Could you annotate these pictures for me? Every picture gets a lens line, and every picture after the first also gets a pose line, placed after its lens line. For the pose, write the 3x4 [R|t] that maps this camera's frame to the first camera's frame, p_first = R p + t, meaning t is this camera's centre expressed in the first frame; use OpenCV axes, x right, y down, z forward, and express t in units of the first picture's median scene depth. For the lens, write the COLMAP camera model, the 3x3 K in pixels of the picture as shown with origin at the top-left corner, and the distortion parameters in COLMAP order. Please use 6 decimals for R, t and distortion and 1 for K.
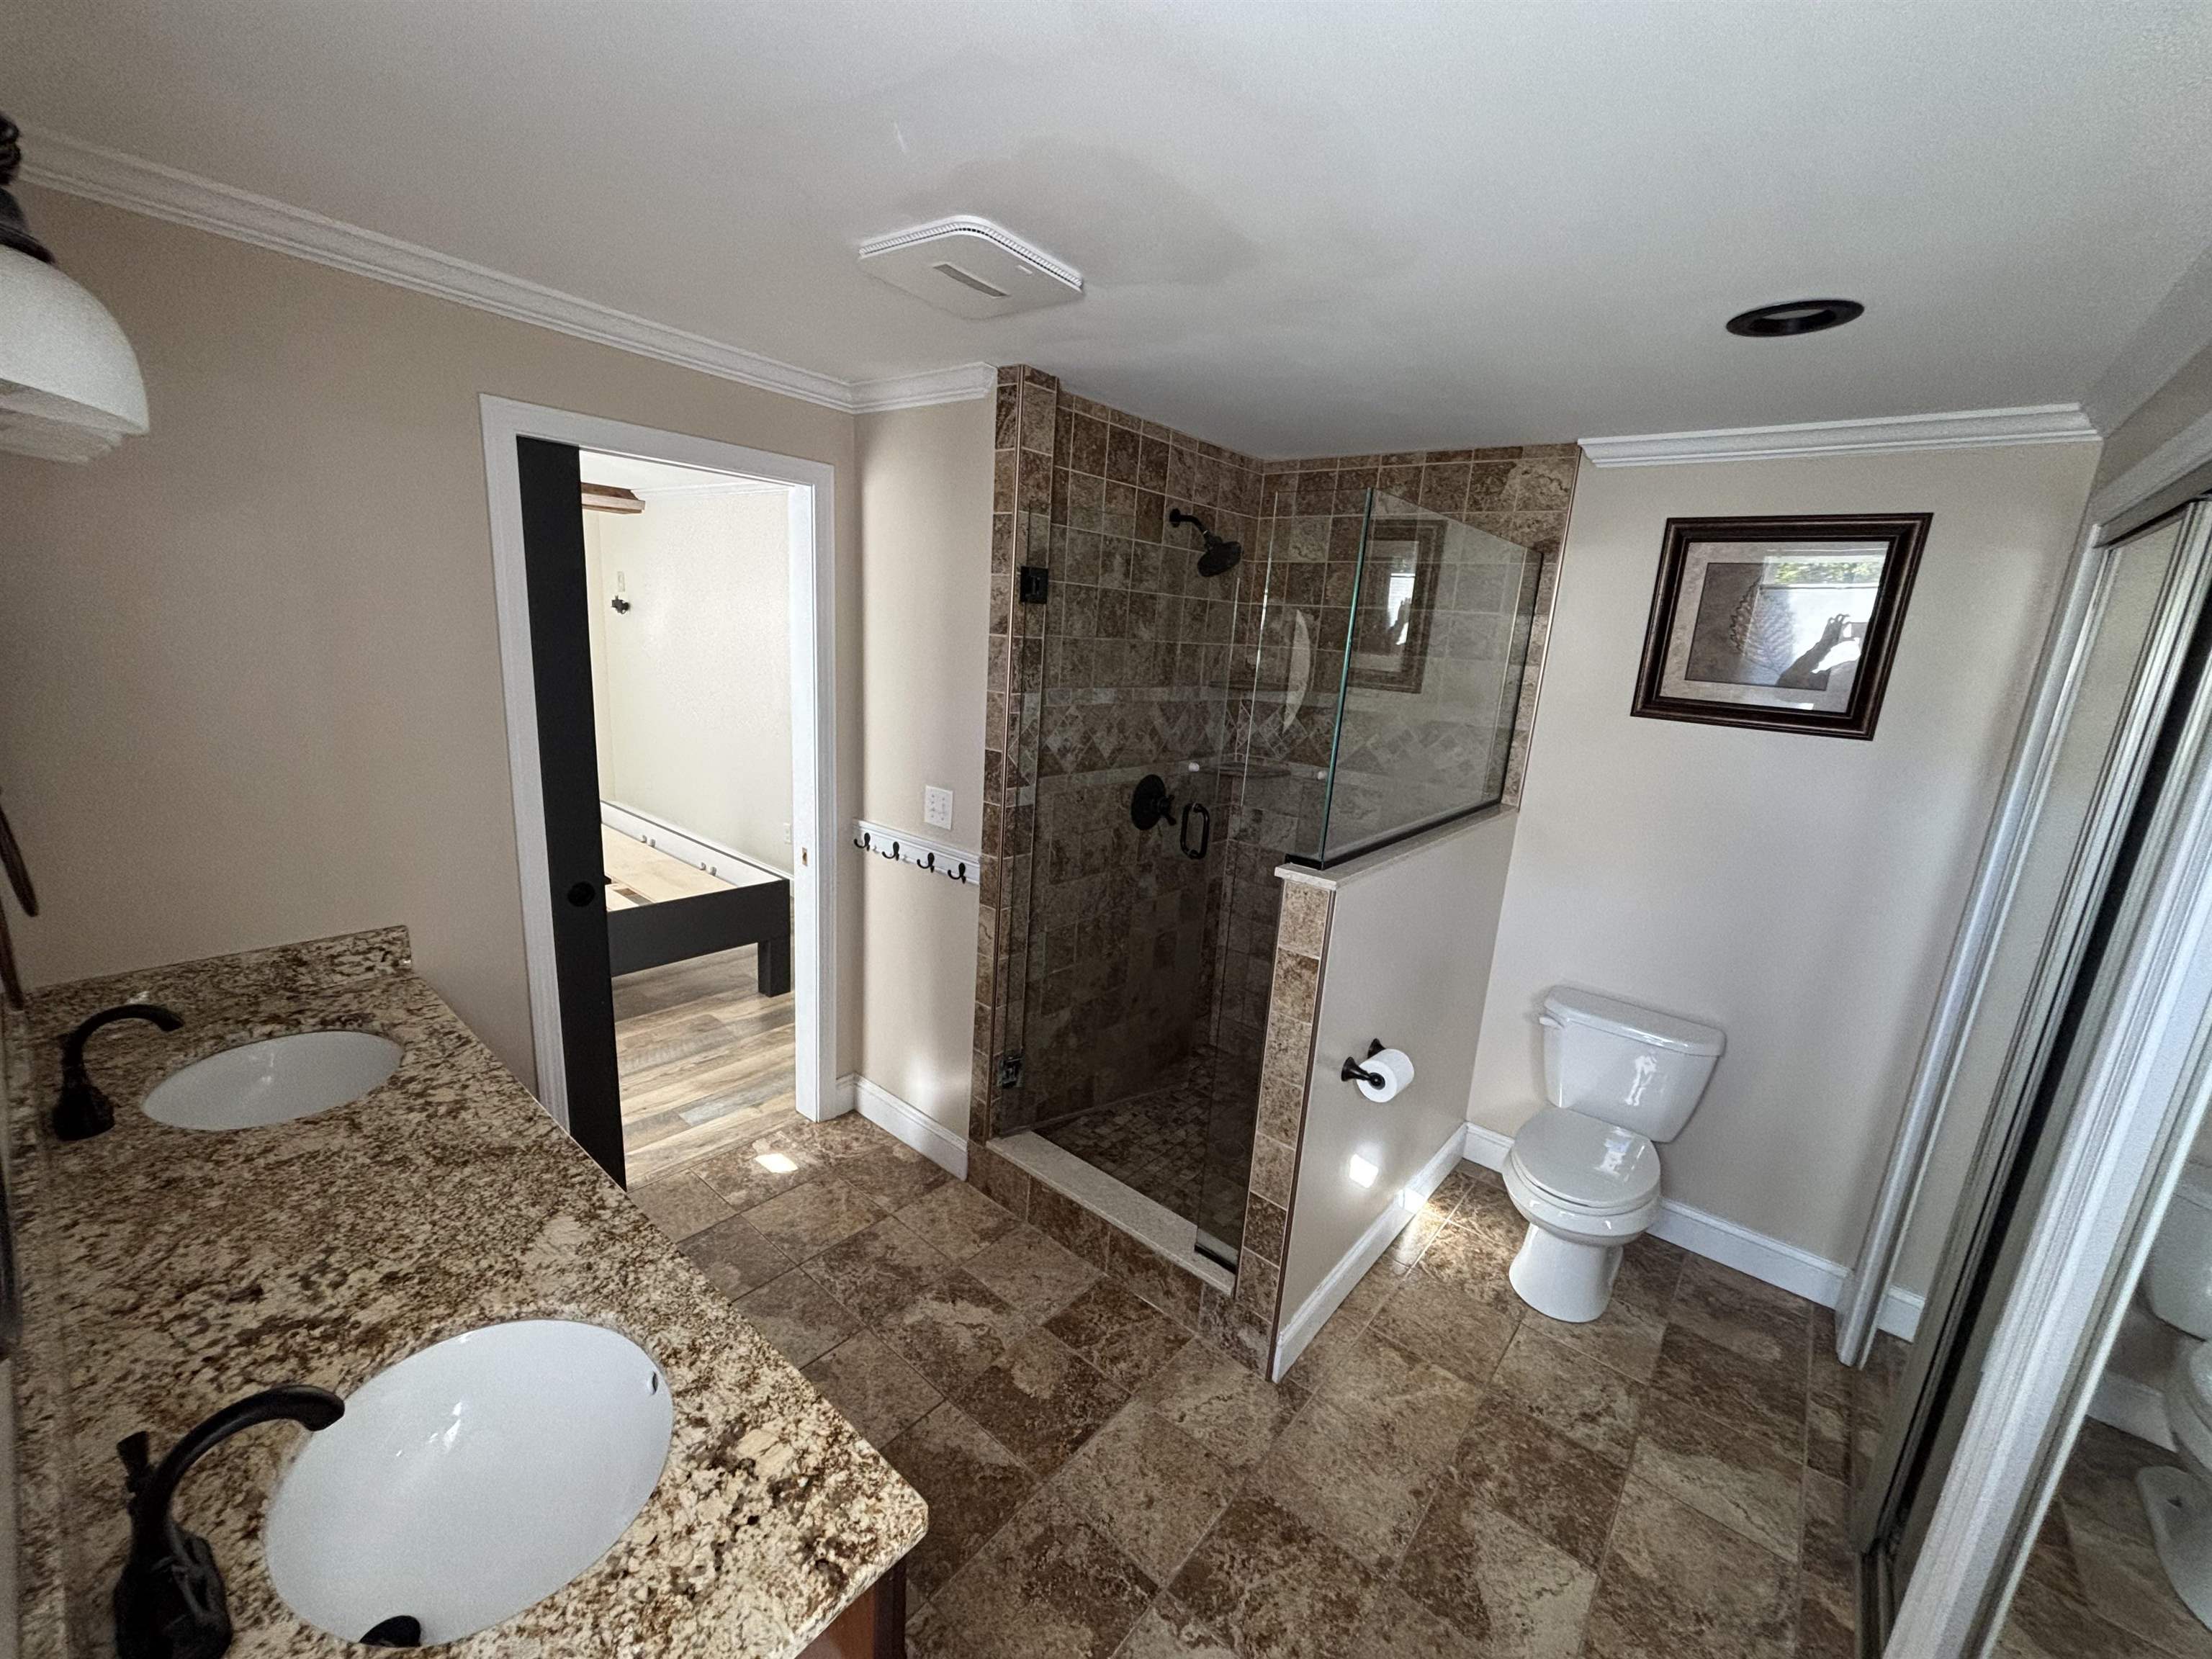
lens RADIAL K [[881.8, 0, 1103.4], [0, 881.8, 829.5], [0, 0, 1]] dist [0.005674, -0.001155]
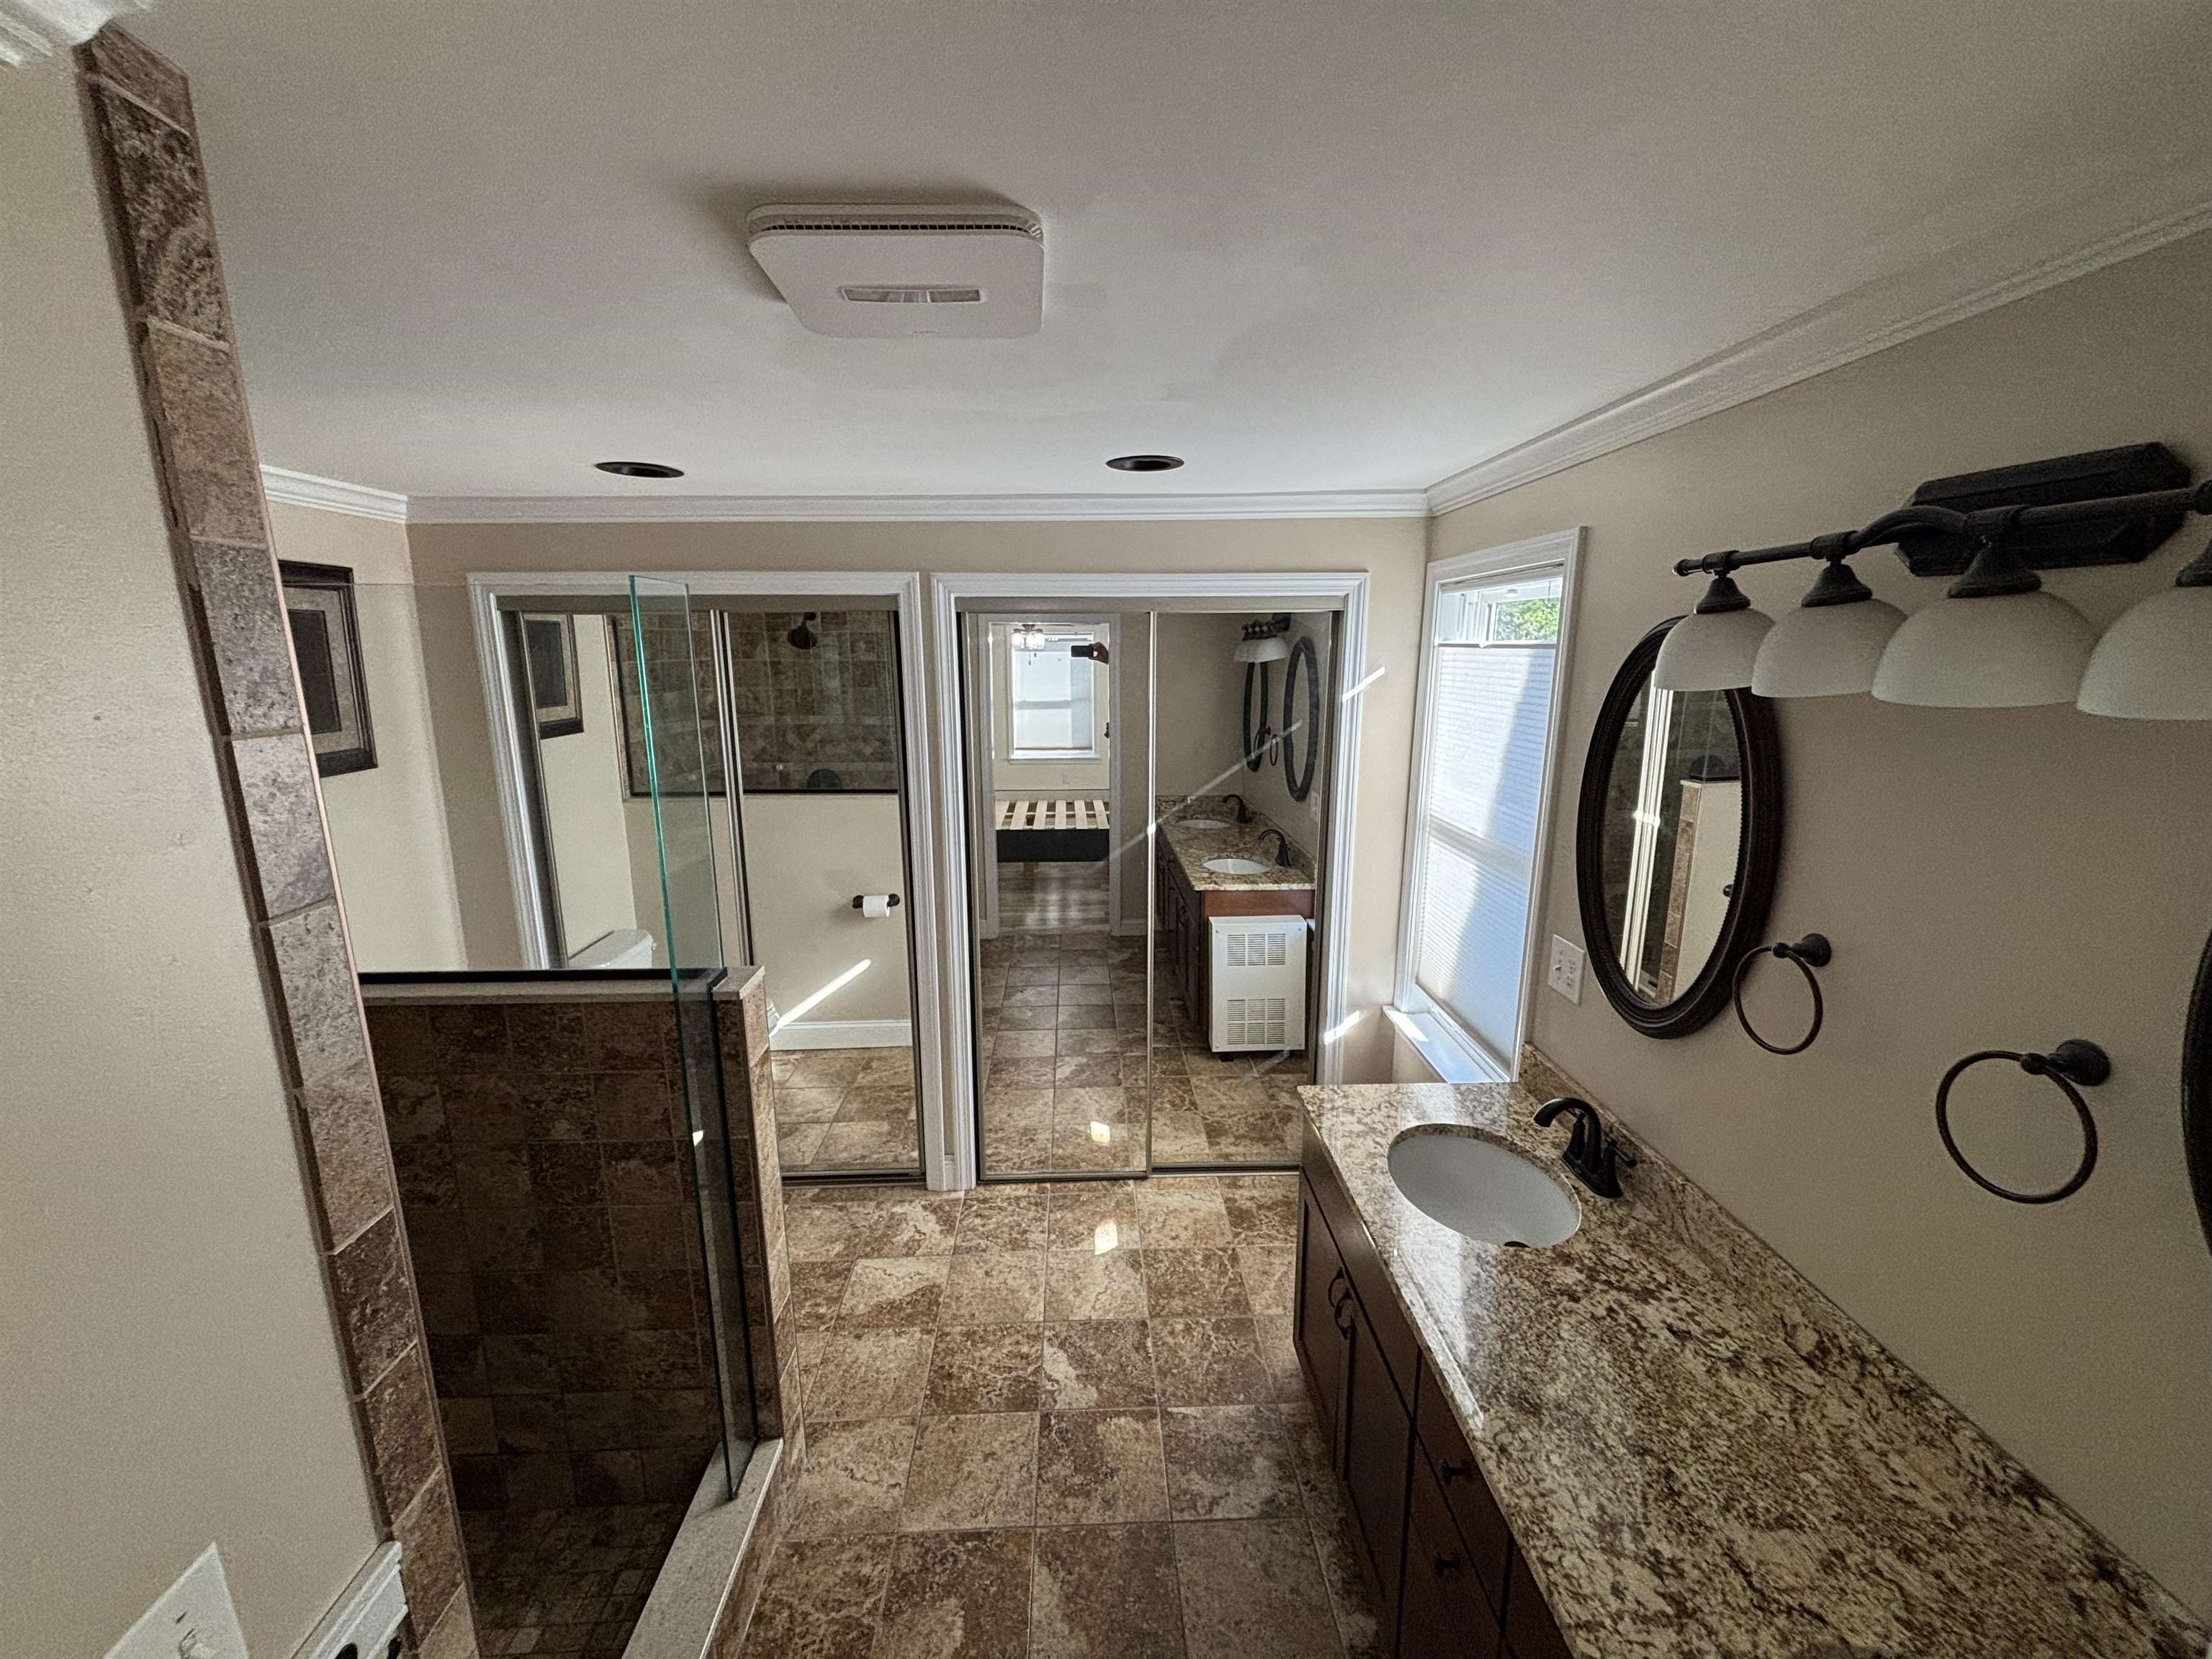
lens RADIAL K [[881.8, 0, 1104.9], [0, 881.8, 832.3], [0, 0, 1]] dist [0.005674, -0.001155]
pose [[-0.660517, -0.215989, 0.719073, -0.785135], [0.126085, 0.912218, 0.389821, -0.481899], [-0.740148, 0.348148, -0.575303, 1.390008]]
